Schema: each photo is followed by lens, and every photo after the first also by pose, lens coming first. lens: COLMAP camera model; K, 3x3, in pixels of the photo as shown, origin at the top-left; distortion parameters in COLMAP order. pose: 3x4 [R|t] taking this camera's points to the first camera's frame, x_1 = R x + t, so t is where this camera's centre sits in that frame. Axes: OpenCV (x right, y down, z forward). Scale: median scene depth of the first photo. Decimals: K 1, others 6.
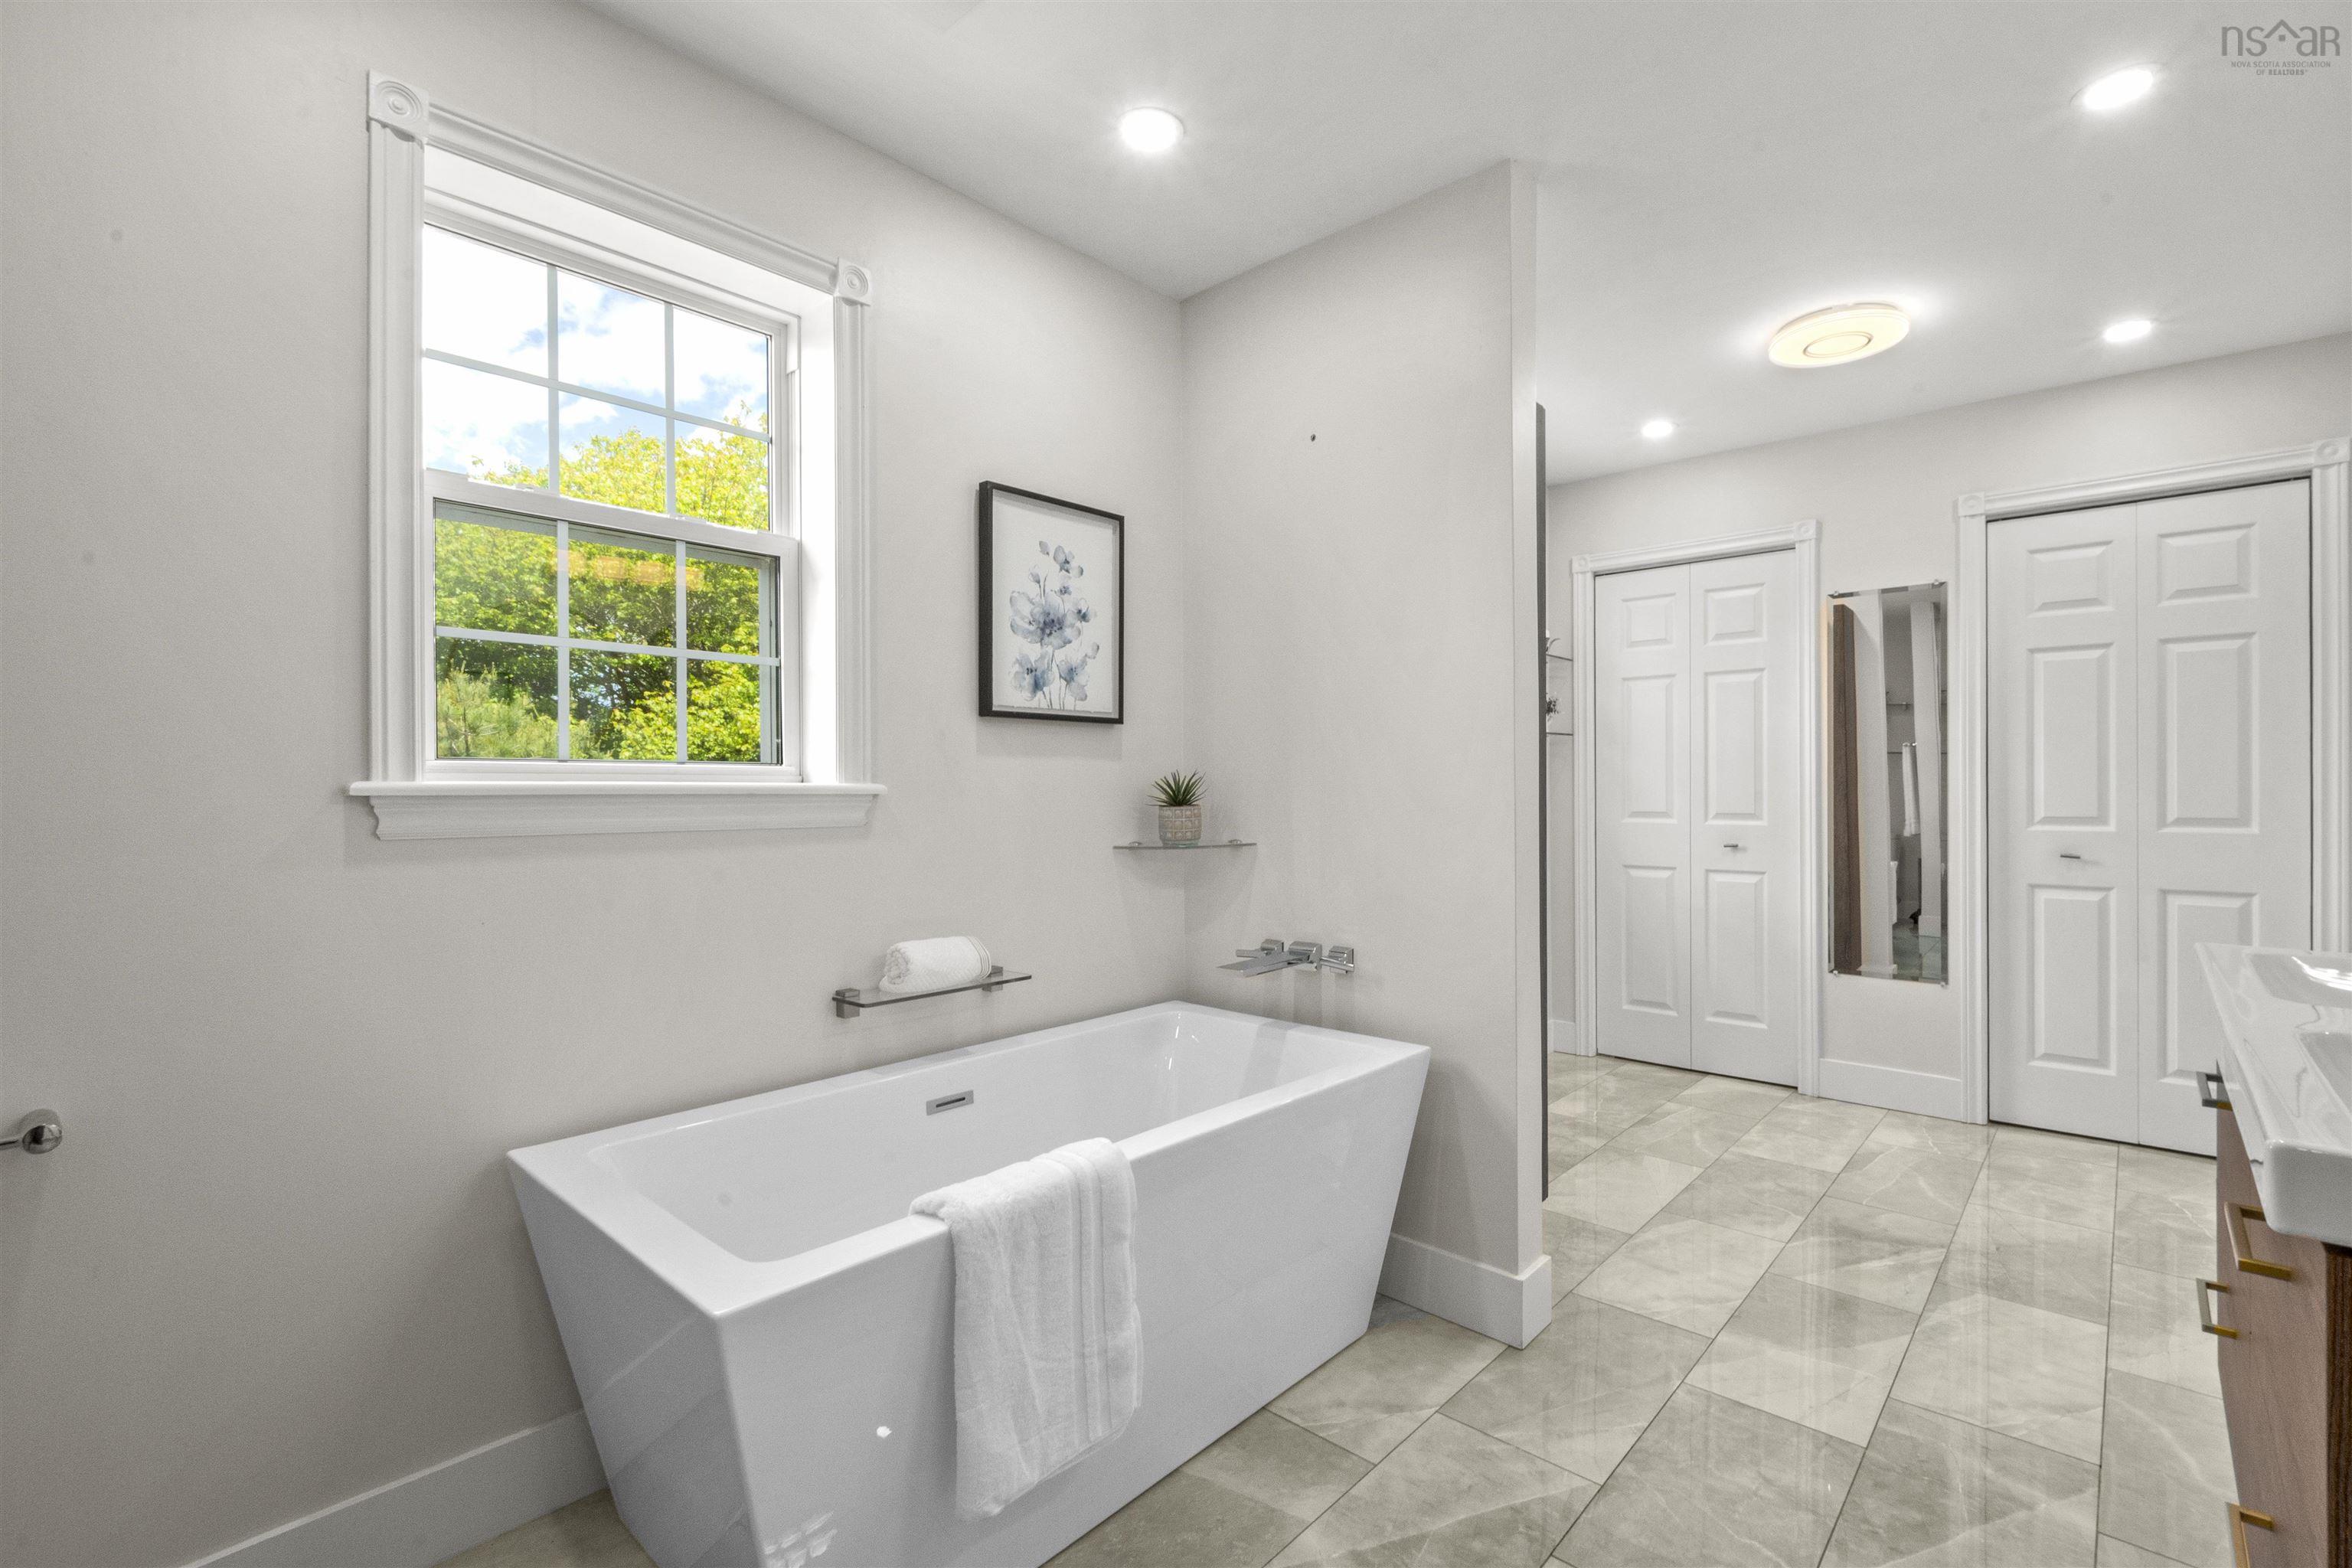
lens RADIAL K [[1044.8, 0, 1189.2], [0, 1044.8, 791.1], [0, 0, 1]] dist [-0.002677, -0.000463]
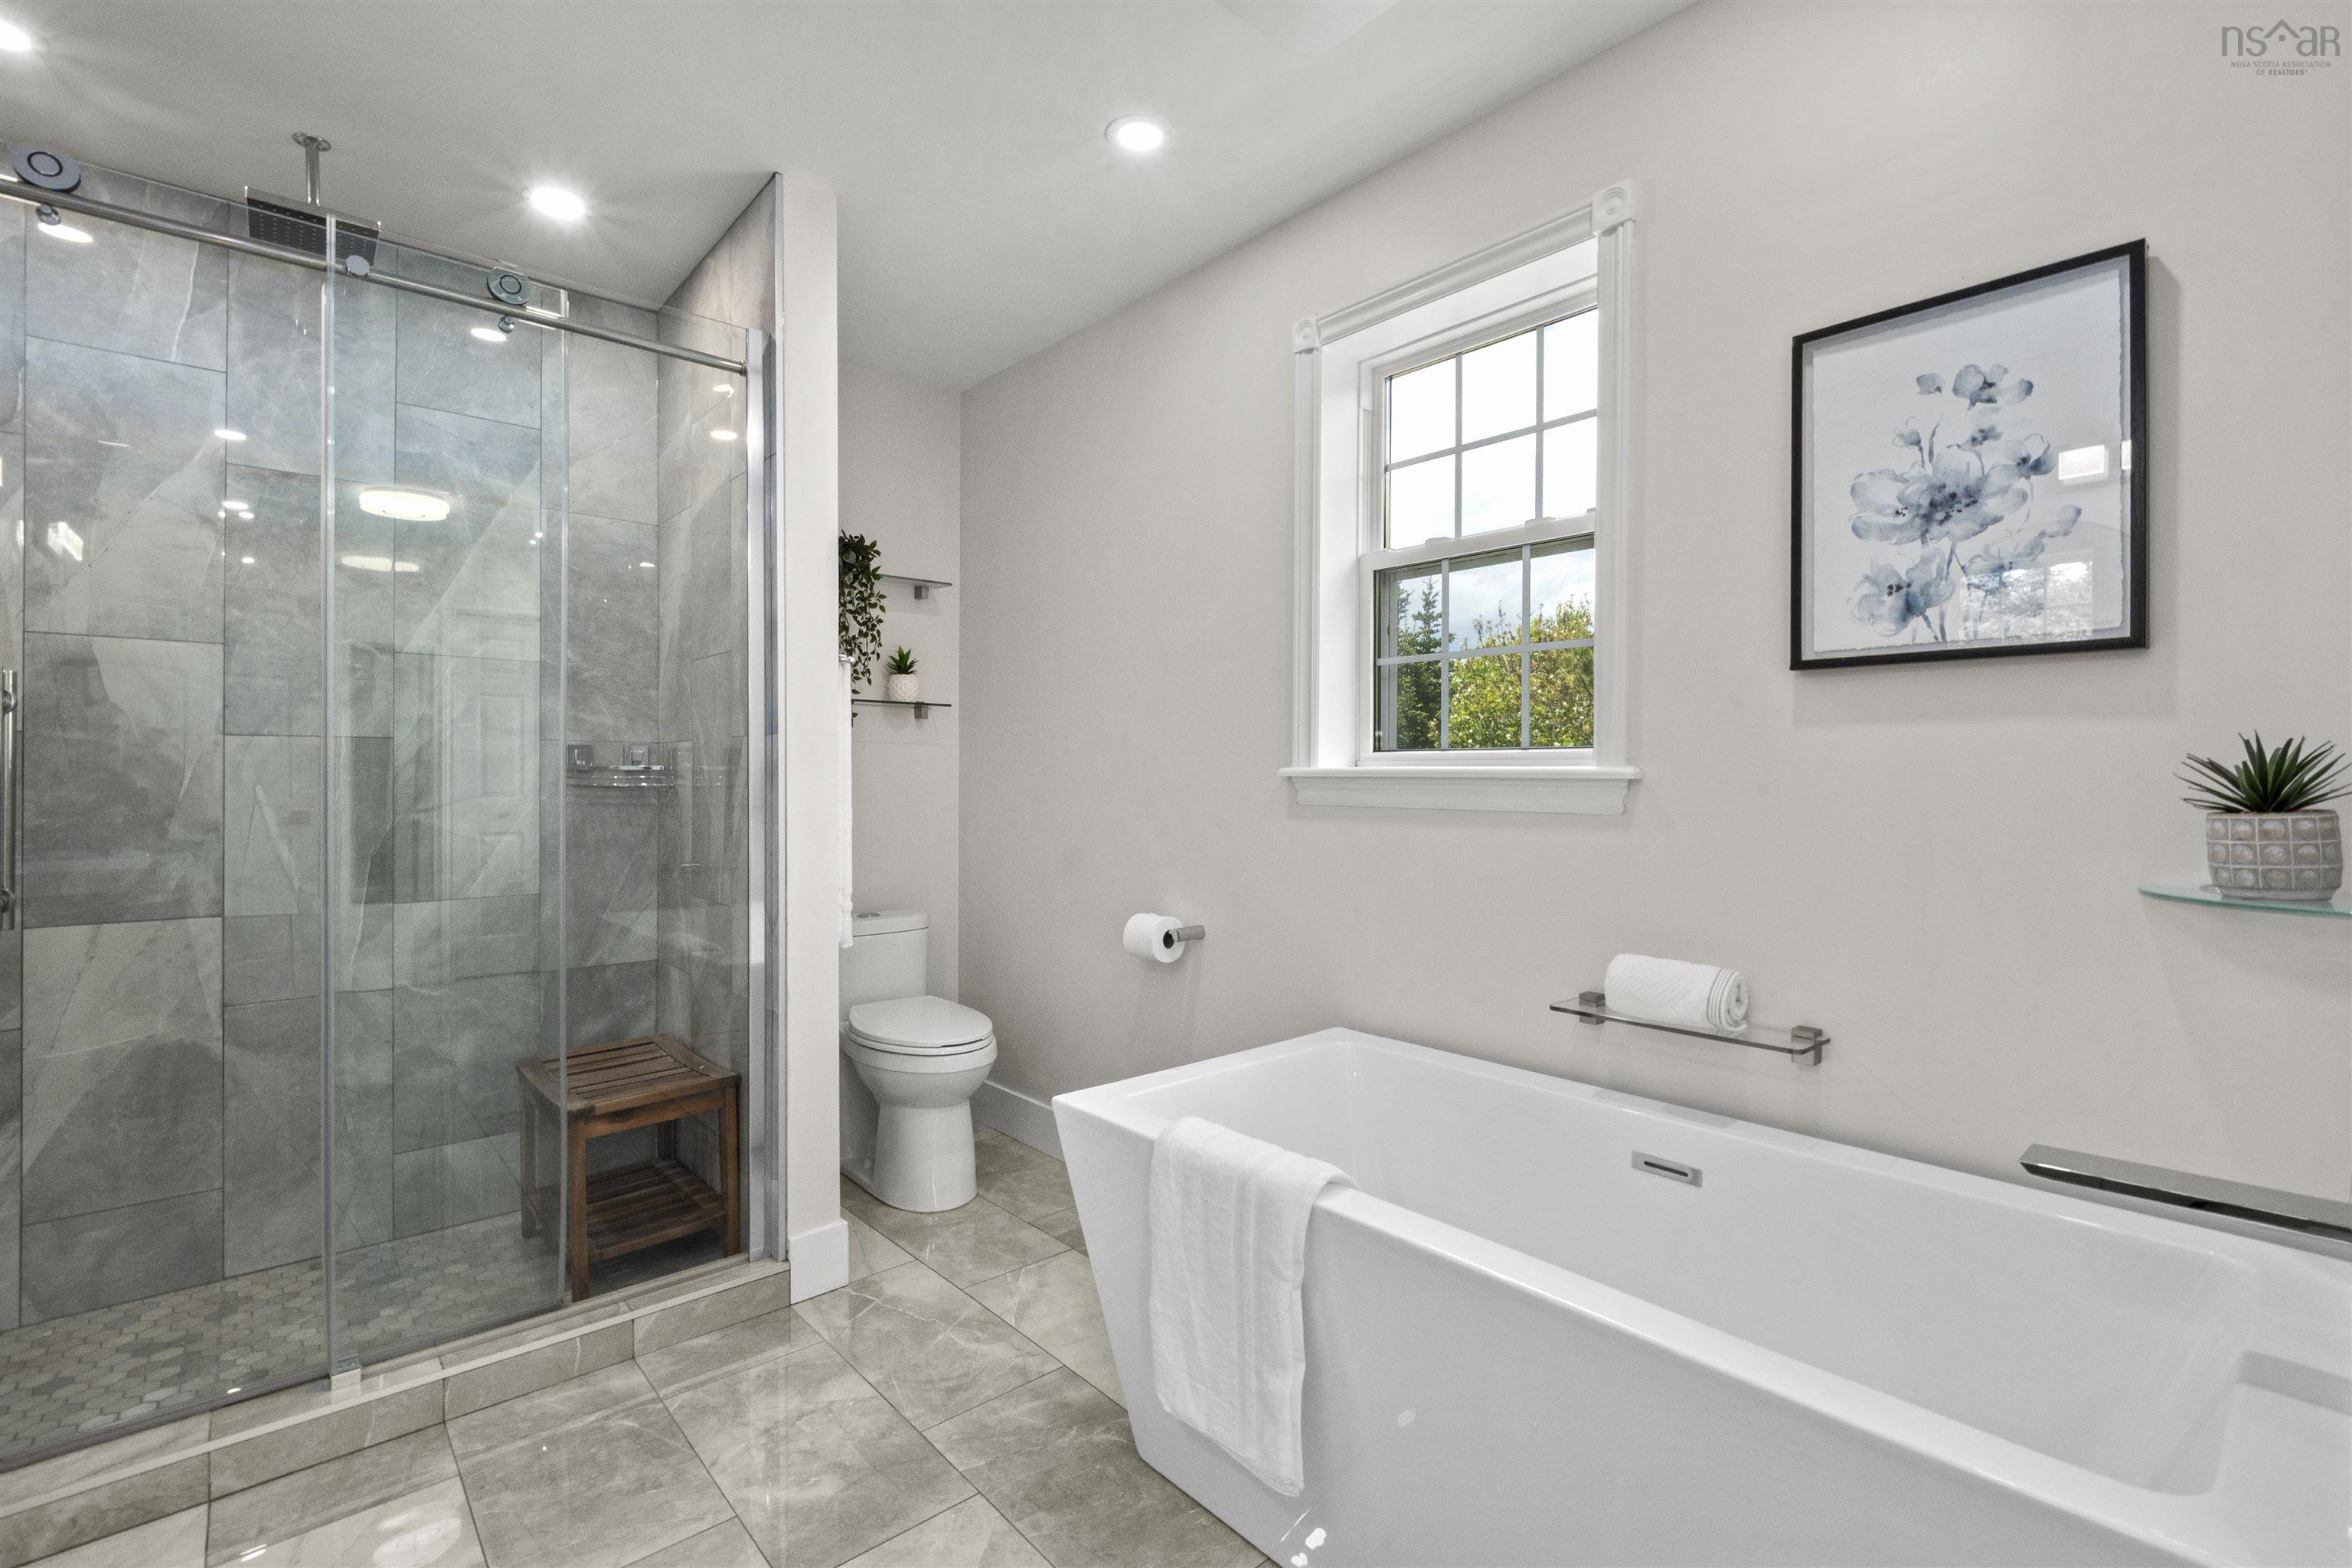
lens RADIAL K [[1044.8, 0, 1189.4], [0, 1044.8, 772.0], [0, 0, 1]] dist [-0.002677, -0.000463]
pose [[-0.103951, 0.001966, -0.994580, 0.536746], [-0.001980, 0.999996, 0.002184, -0.003676], [0.994580, 0.002197, -0.103946, 0.649923]]
